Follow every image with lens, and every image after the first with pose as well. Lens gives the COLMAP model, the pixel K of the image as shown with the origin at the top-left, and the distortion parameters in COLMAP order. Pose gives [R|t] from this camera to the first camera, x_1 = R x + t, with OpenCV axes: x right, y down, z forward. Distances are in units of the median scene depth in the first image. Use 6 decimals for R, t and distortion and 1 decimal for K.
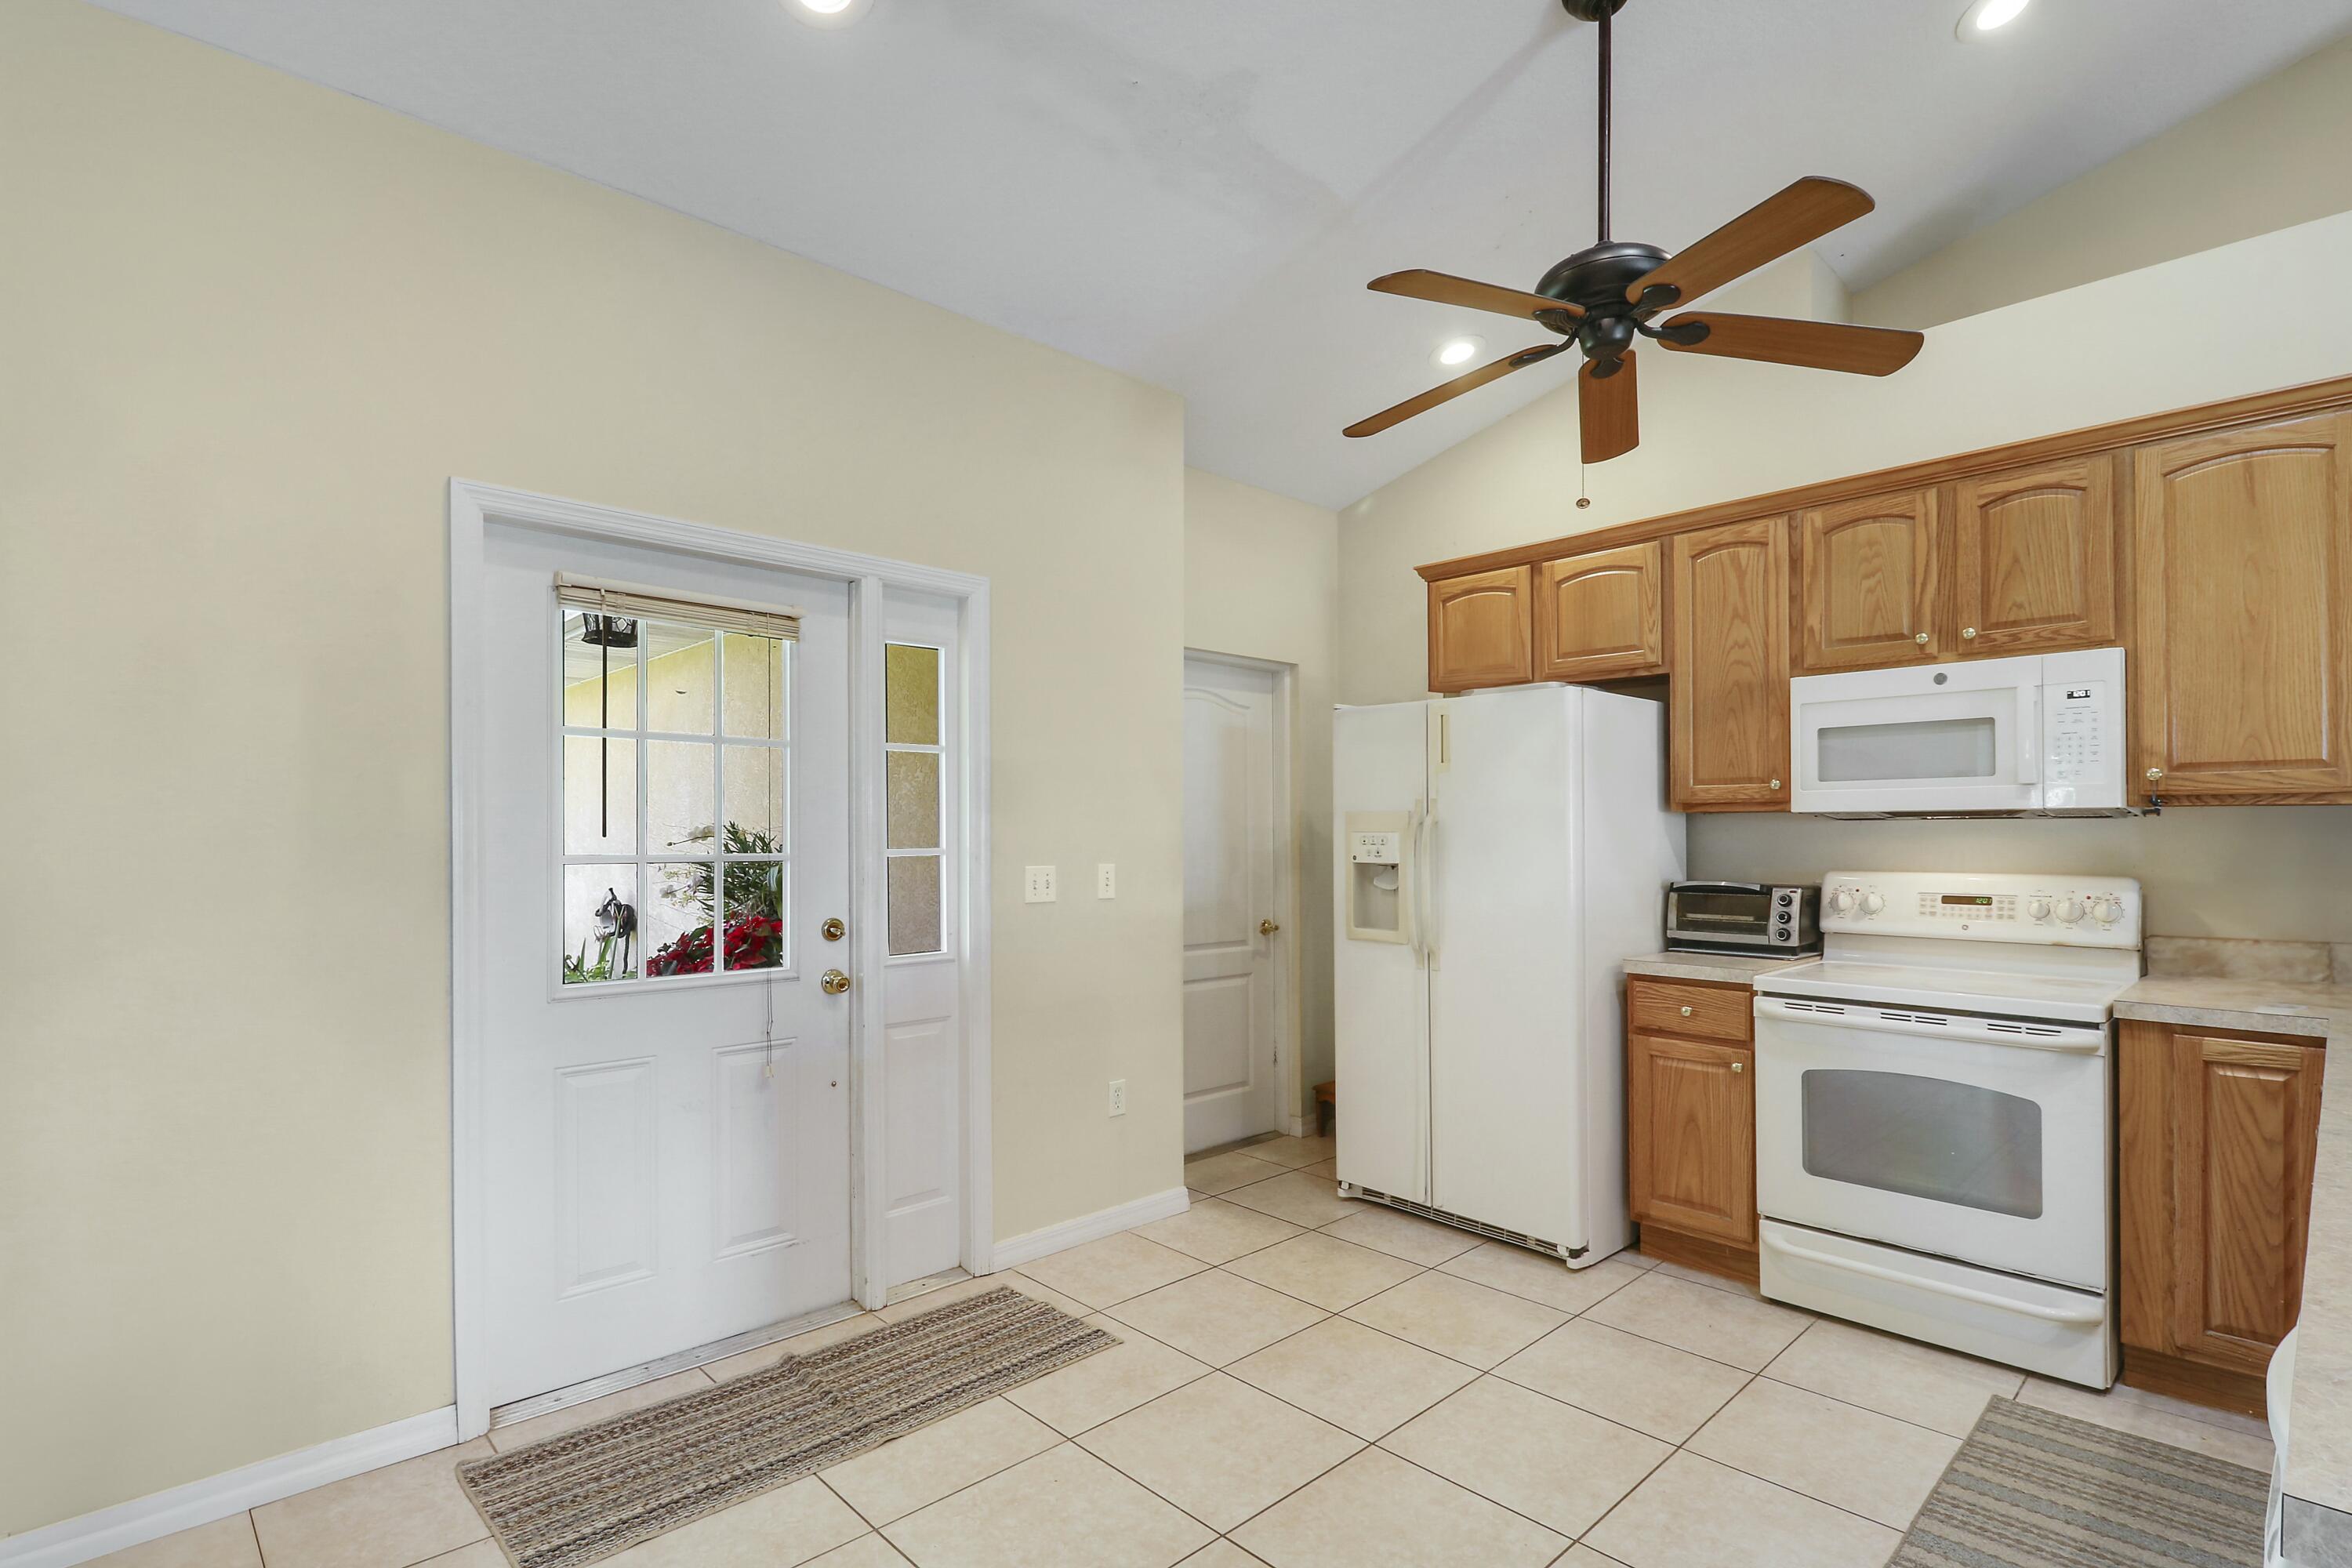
lens RADIAL K [[1102.4, 0, 1174.6], [0, 1102.4, 840.1], [0, 0, 1]] dist [0.002603, -0.013193]
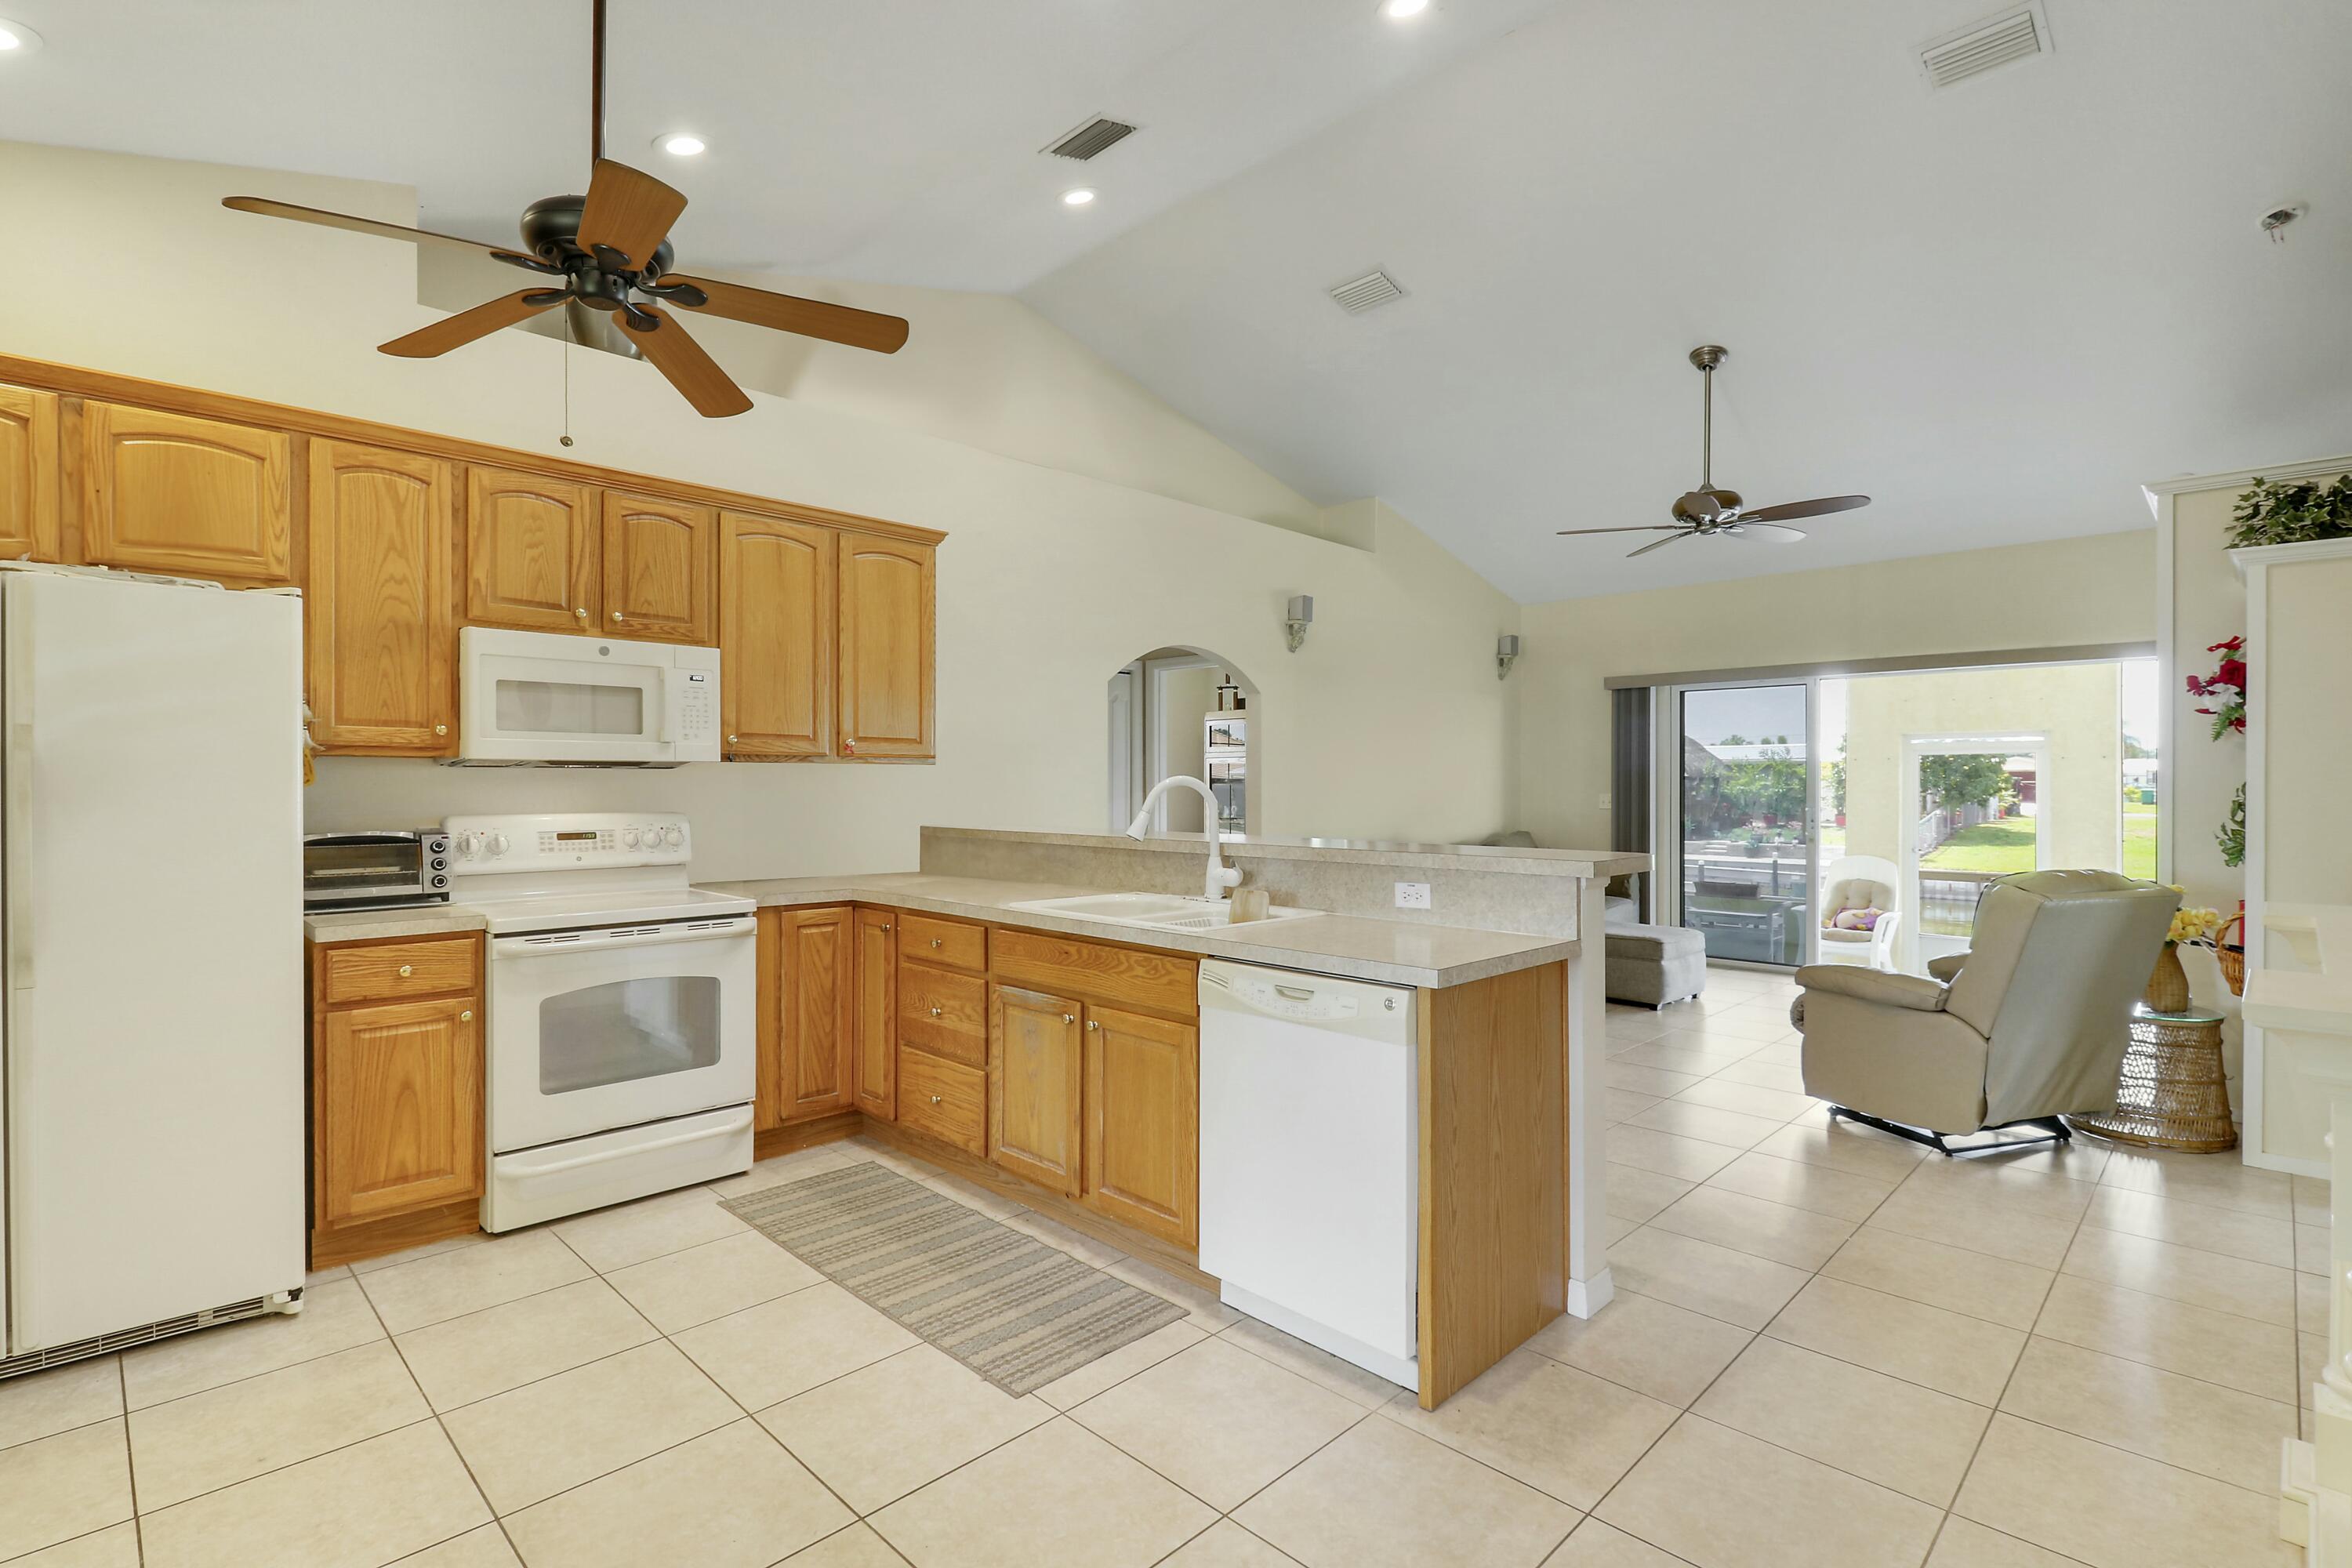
lens RADIAL K [[1094.8, 0, 1172.1], [0, 1094.8, 790.2], [0, 0, 1]] dist [0.024652, -0.015942]
pose [[-0.017012, -0.007155, 0.999830, -0.484600], [0.003446, 0.999968, 0.007215, -0.001472], [-0.999849, 0.003568, -0.016987, 0.380211]]
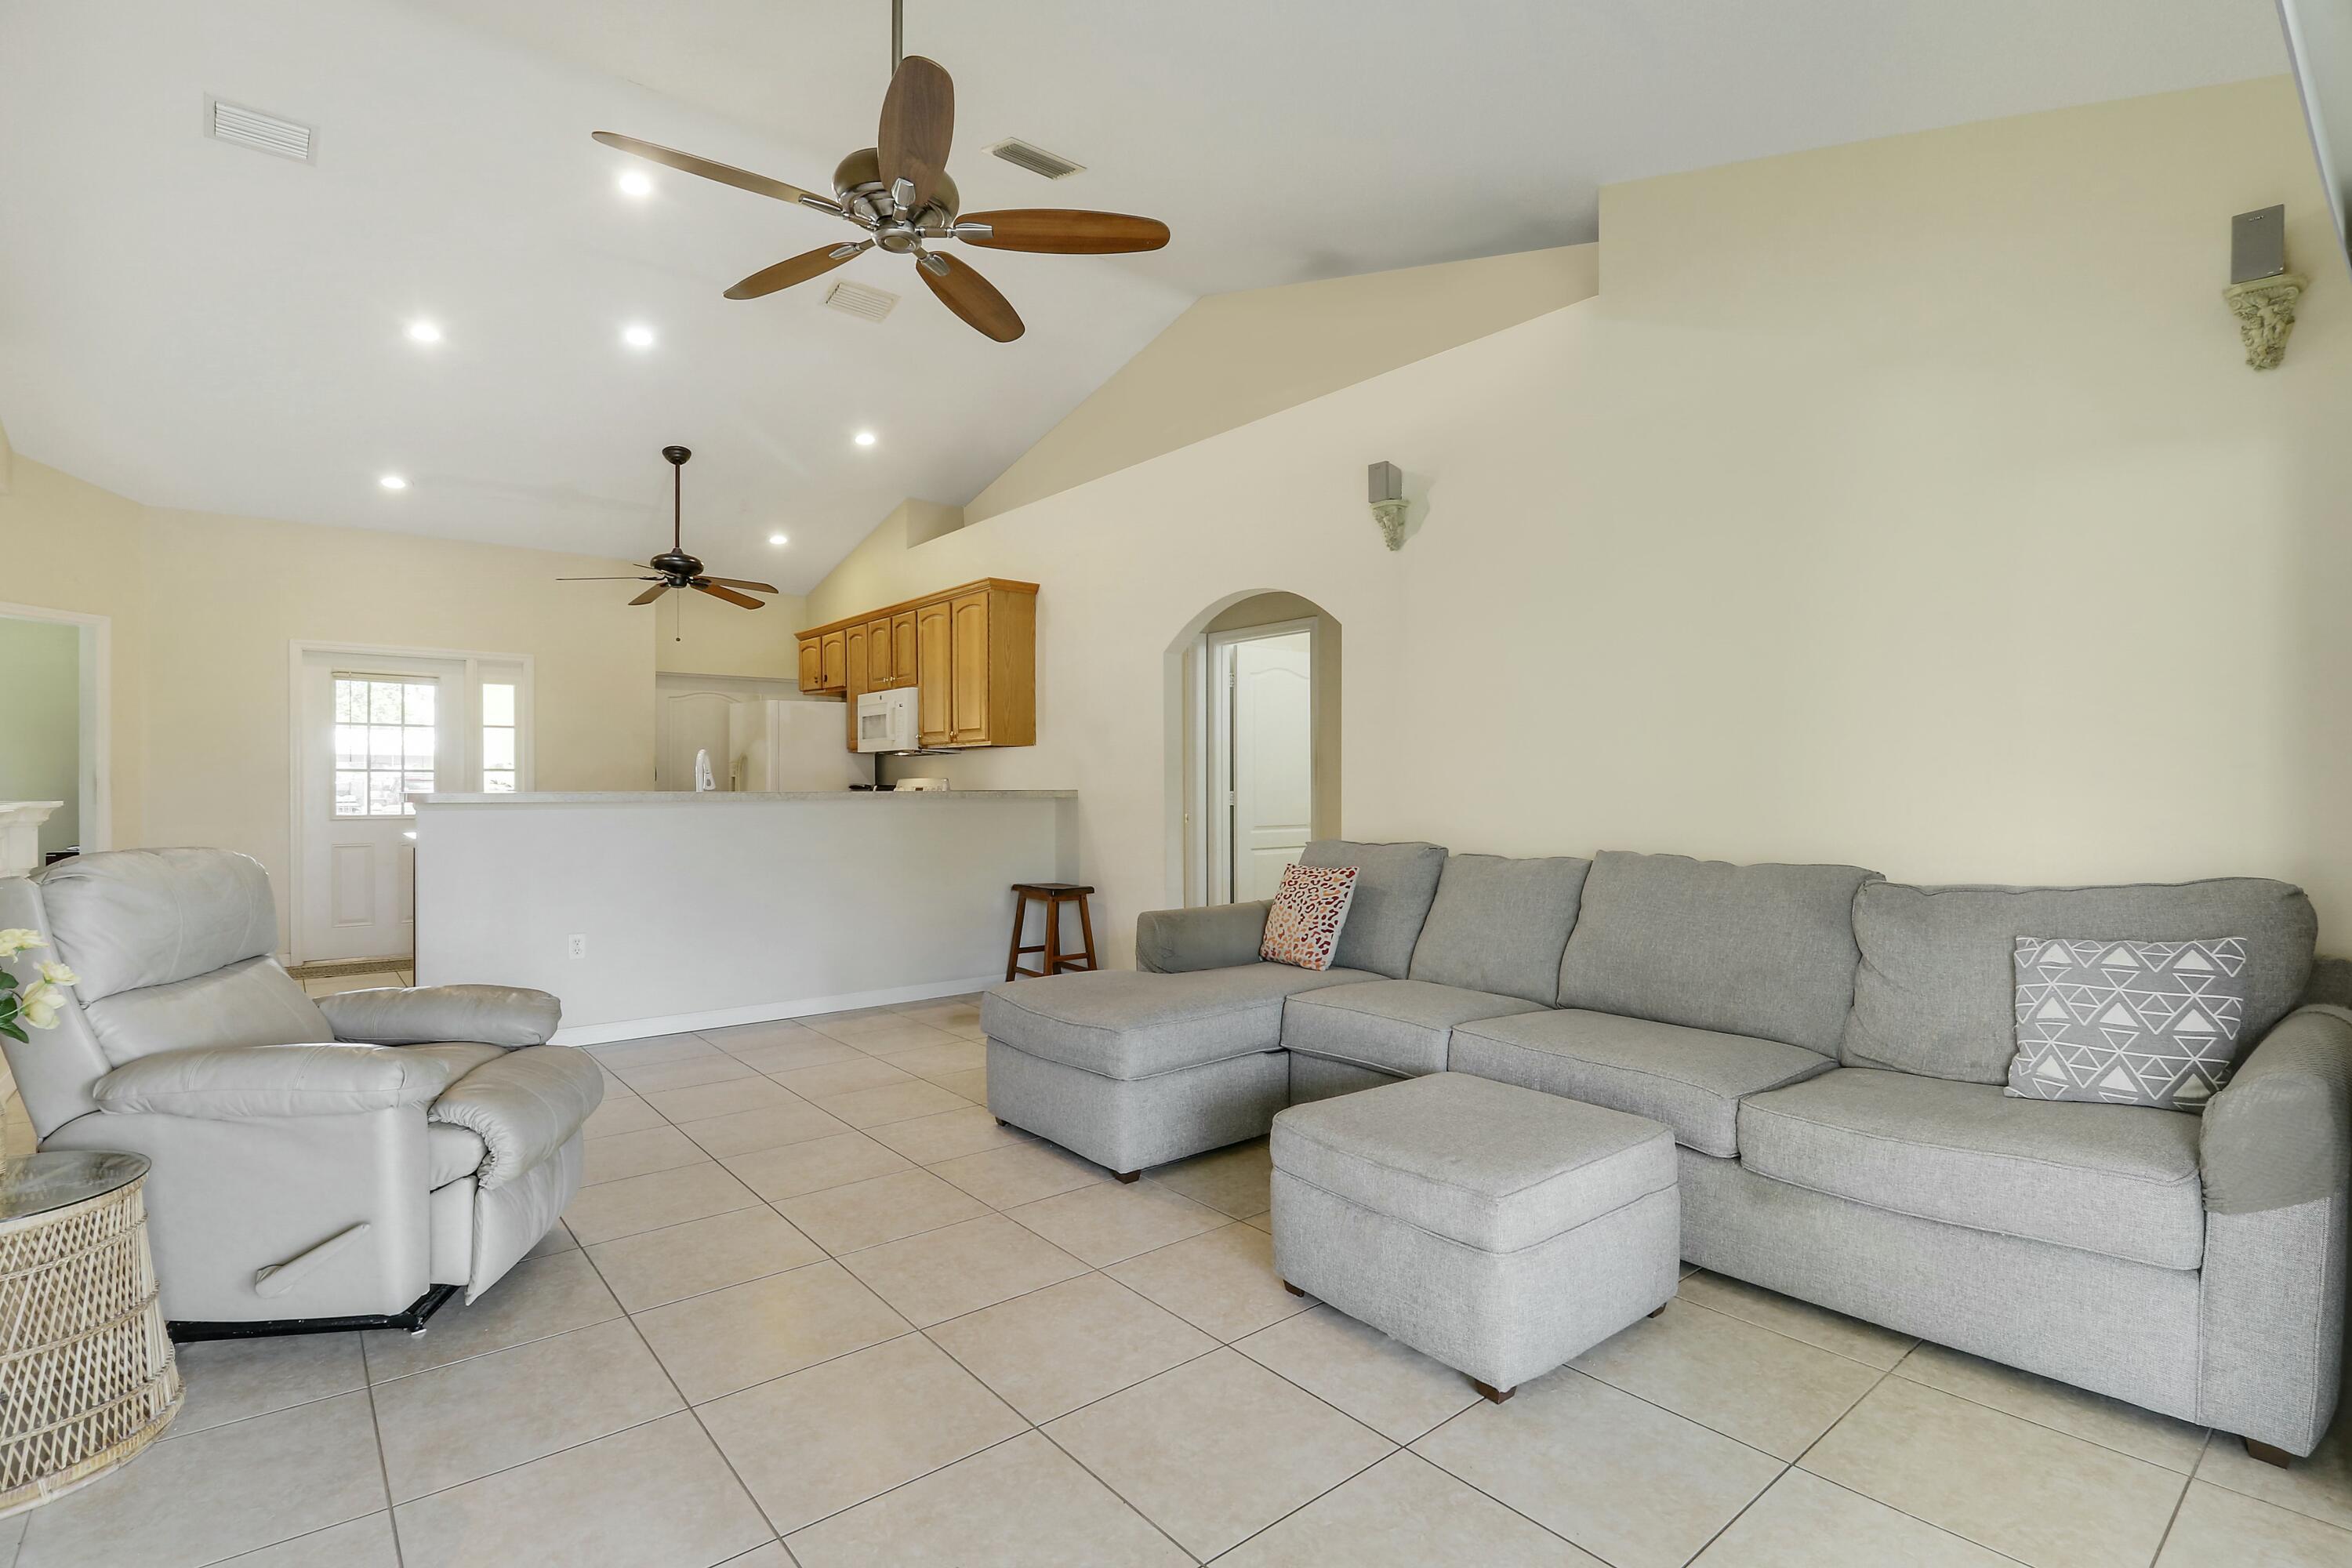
lens RADIAL K [[1100.6, 0, 1176.0], [0, 1100.6, 784.0], [0, 0, 1]] dist [0.006461, -0.014035]
pose [[0.997487, 0.000894, -0.070846, 1.448463], [-0.001139, 0.999993, -0.003421, 0.052982], [0.070842, 0.003493, 0.997481, -1.343116]]
